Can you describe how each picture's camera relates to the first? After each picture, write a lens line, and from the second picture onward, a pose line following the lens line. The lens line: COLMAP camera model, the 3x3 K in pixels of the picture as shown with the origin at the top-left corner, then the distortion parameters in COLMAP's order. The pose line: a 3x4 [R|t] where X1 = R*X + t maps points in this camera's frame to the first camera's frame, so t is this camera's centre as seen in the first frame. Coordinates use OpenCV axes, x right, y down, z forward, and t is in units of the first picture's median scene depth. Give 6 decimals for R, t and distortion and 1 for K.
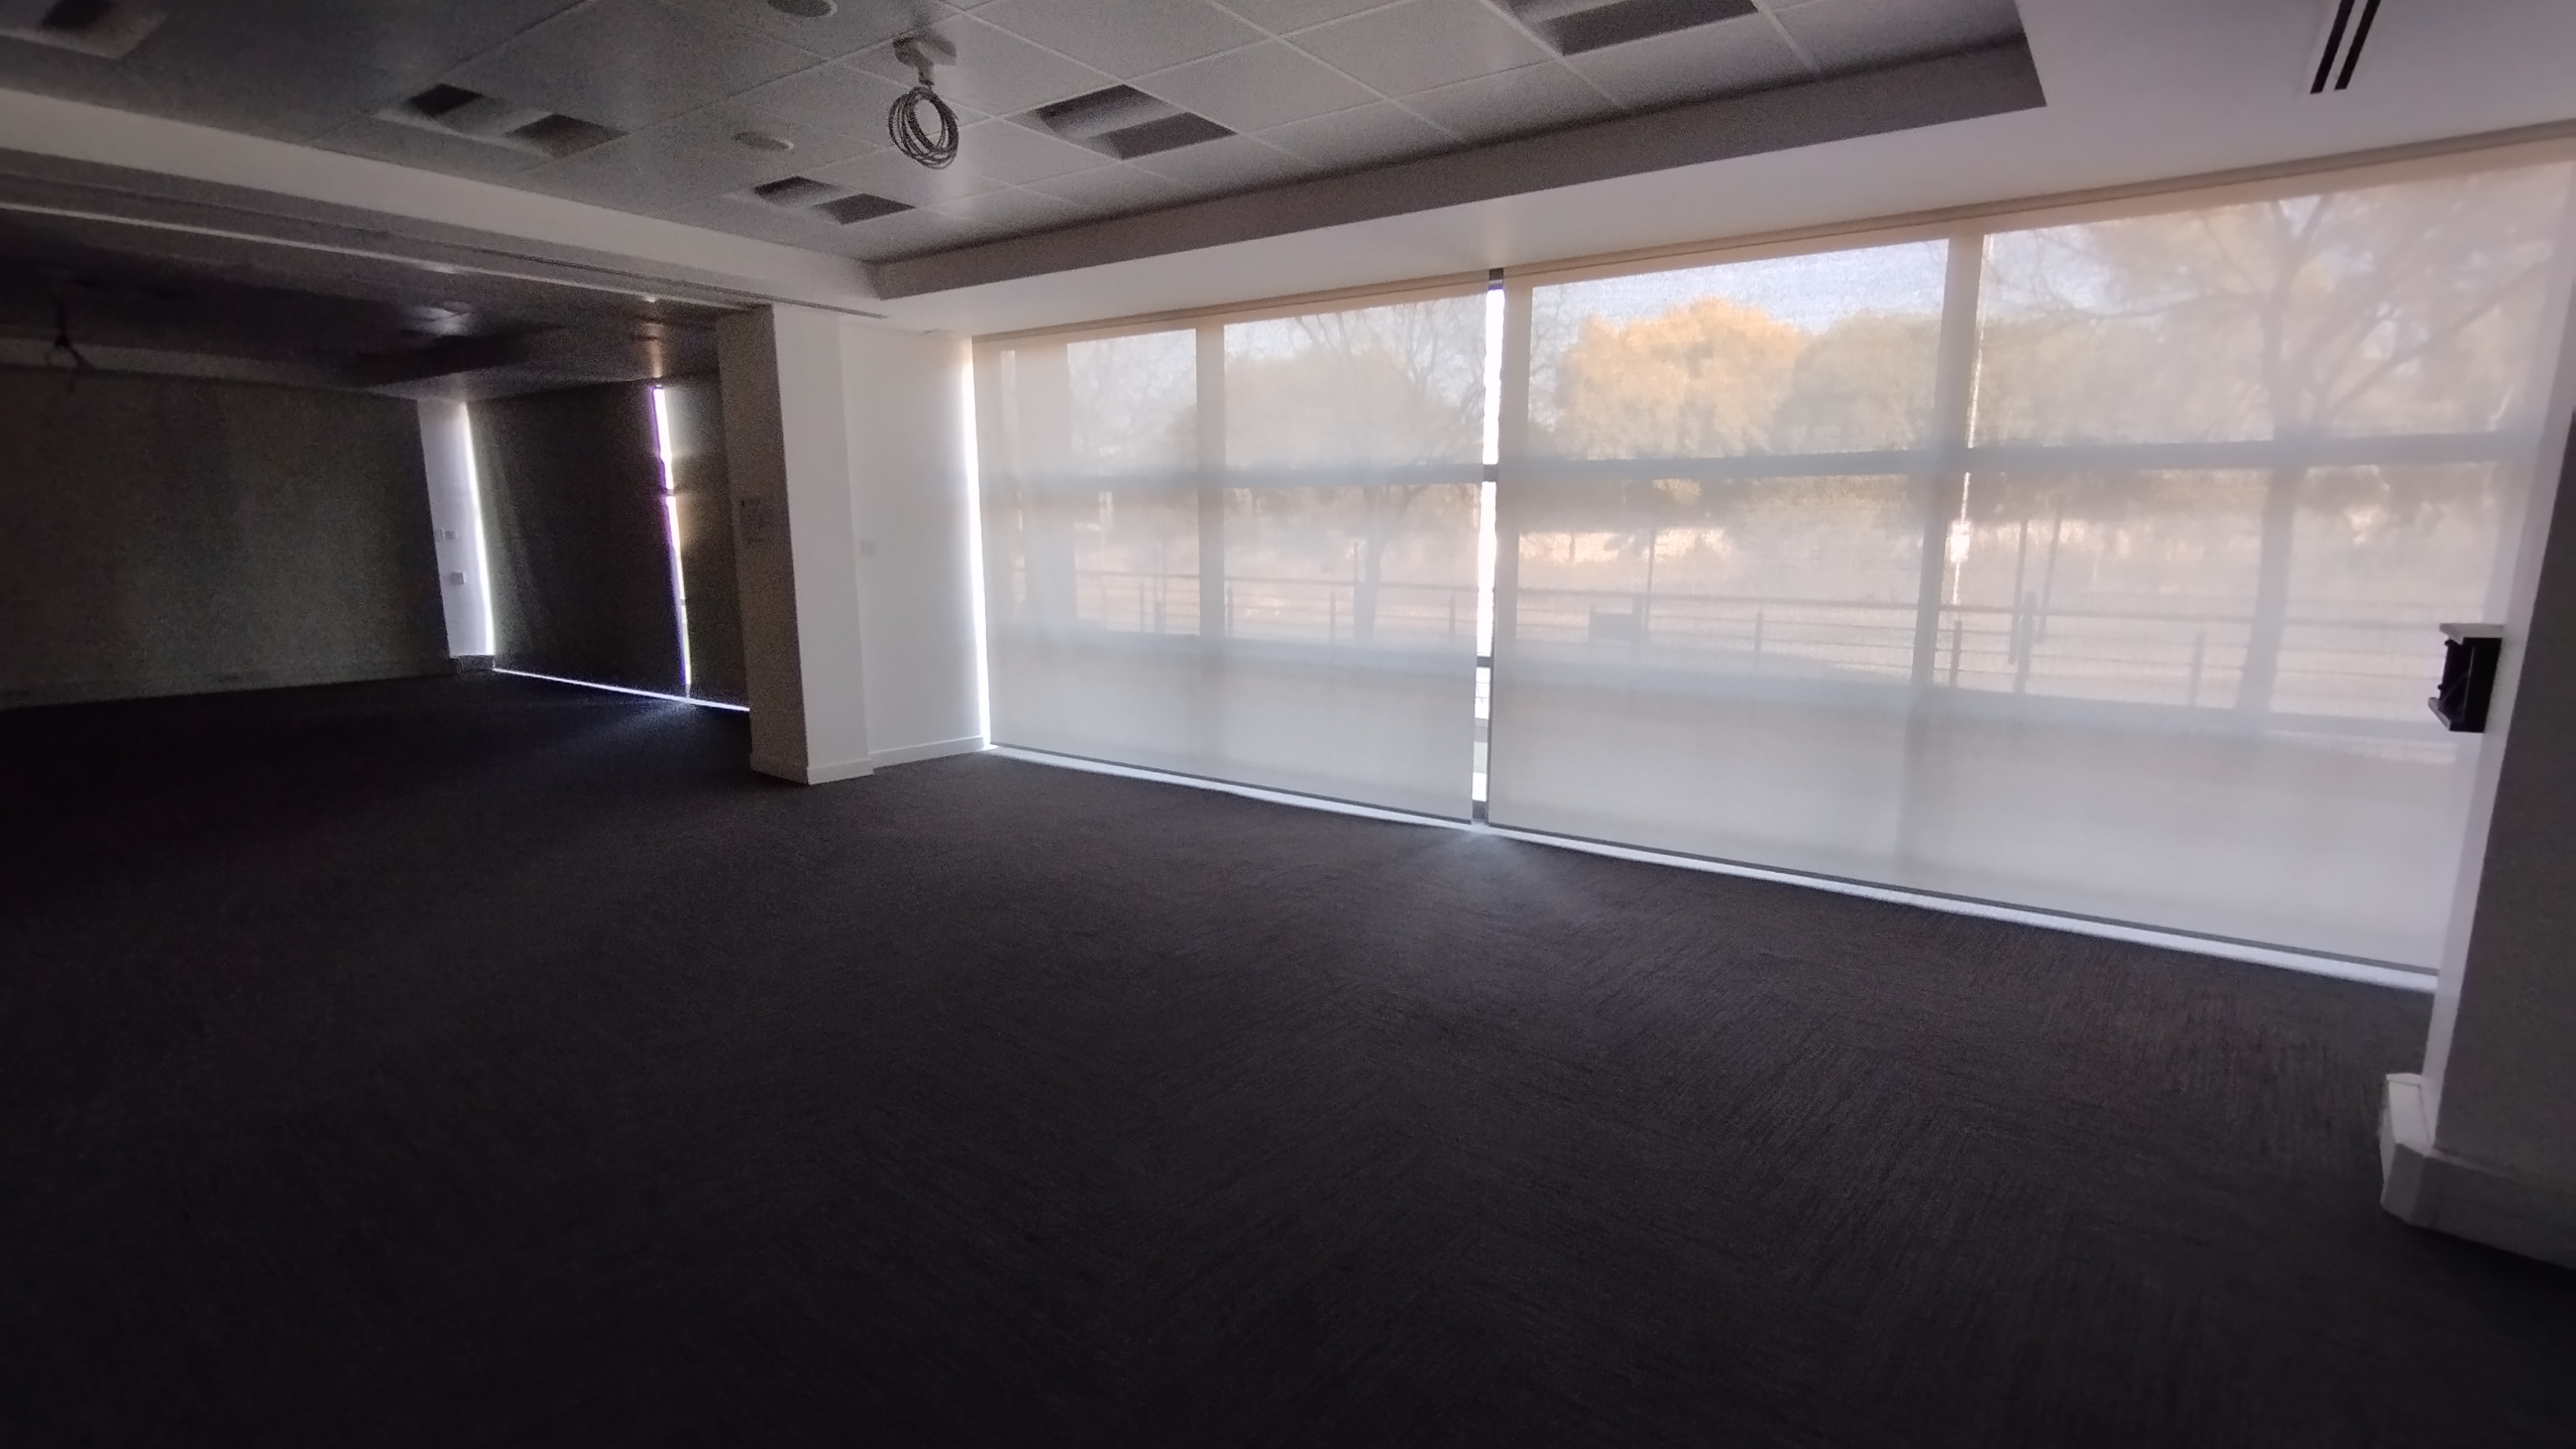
lens RADIAL K [[1202.5, 0, 1339.8], [0, 1202.5, 743.0], [0, 0, 1]] dist [0.006502, 0.001689]
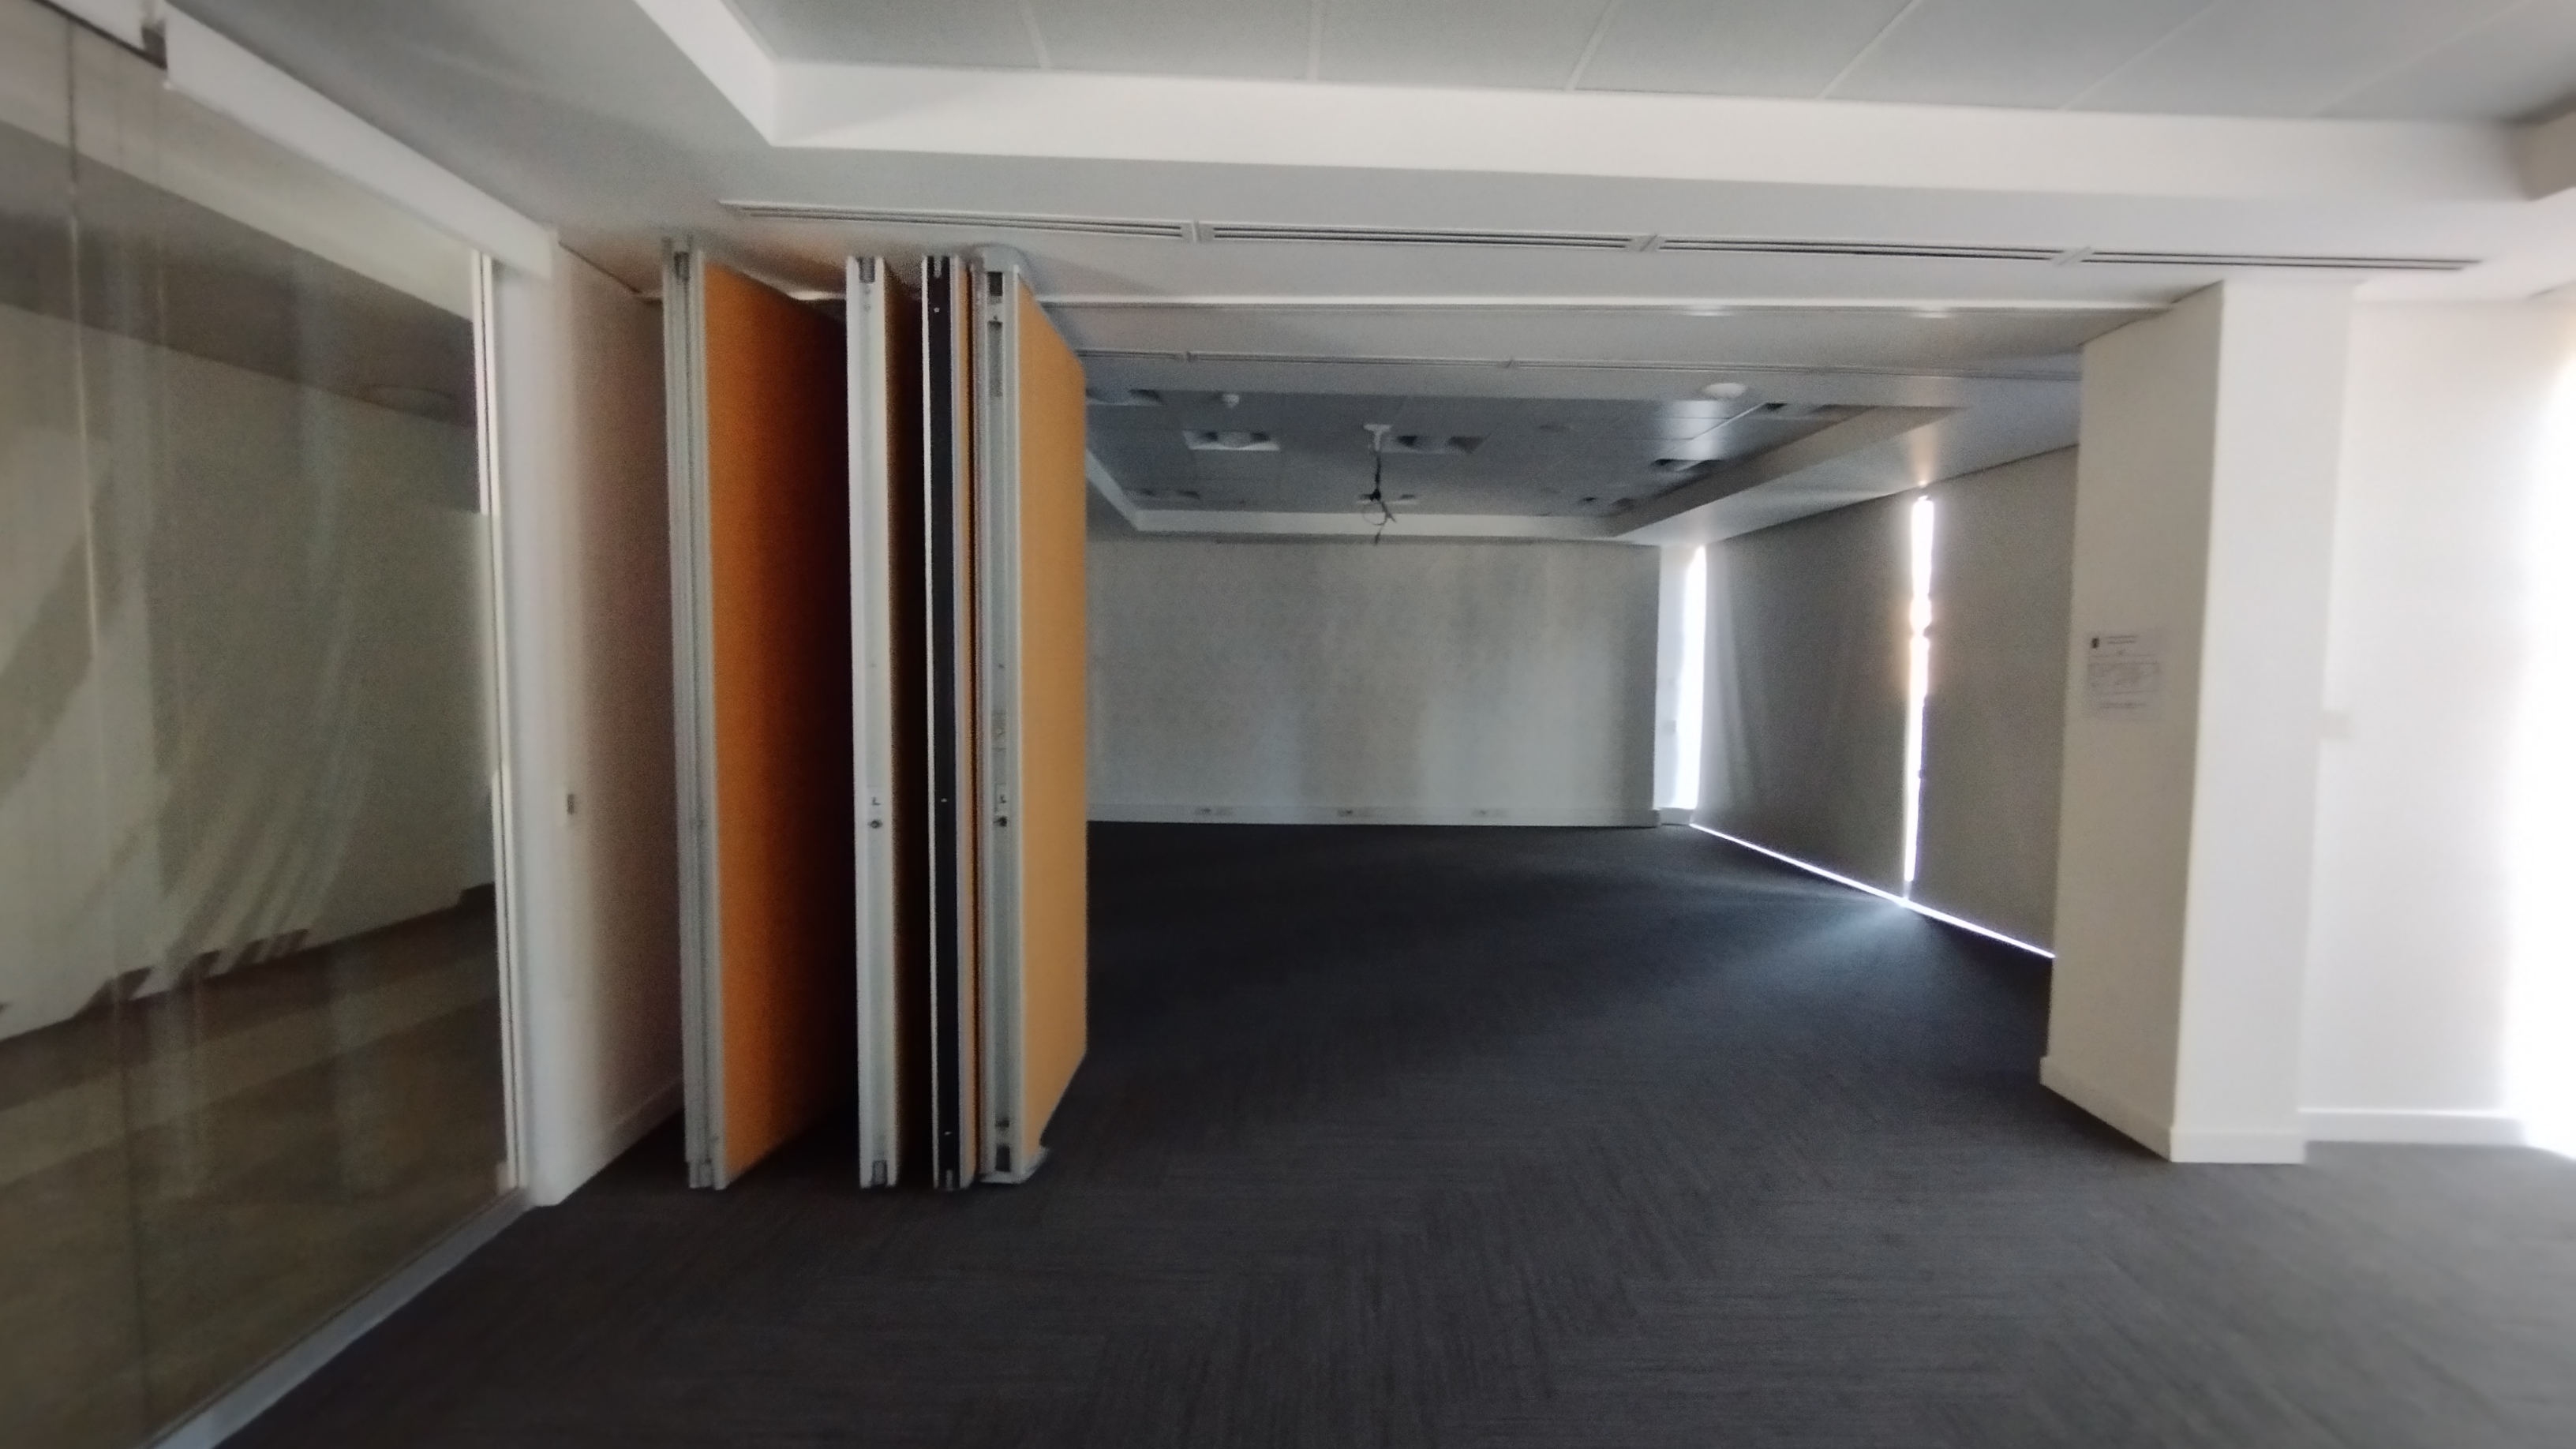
lens RADIAL K [[1202.5, 0, 1309.6], [0, 1202.5, 729.5], [0, 0, 1]] dist [0.006502, 0.001689]
pose [[0.604504, 0.045833, -0.795282, -0.226517], [-0.148348, 0.987356, -0.055859, -0.059585], [0.782667, 0.151746, 0.603660, 0.311663]]
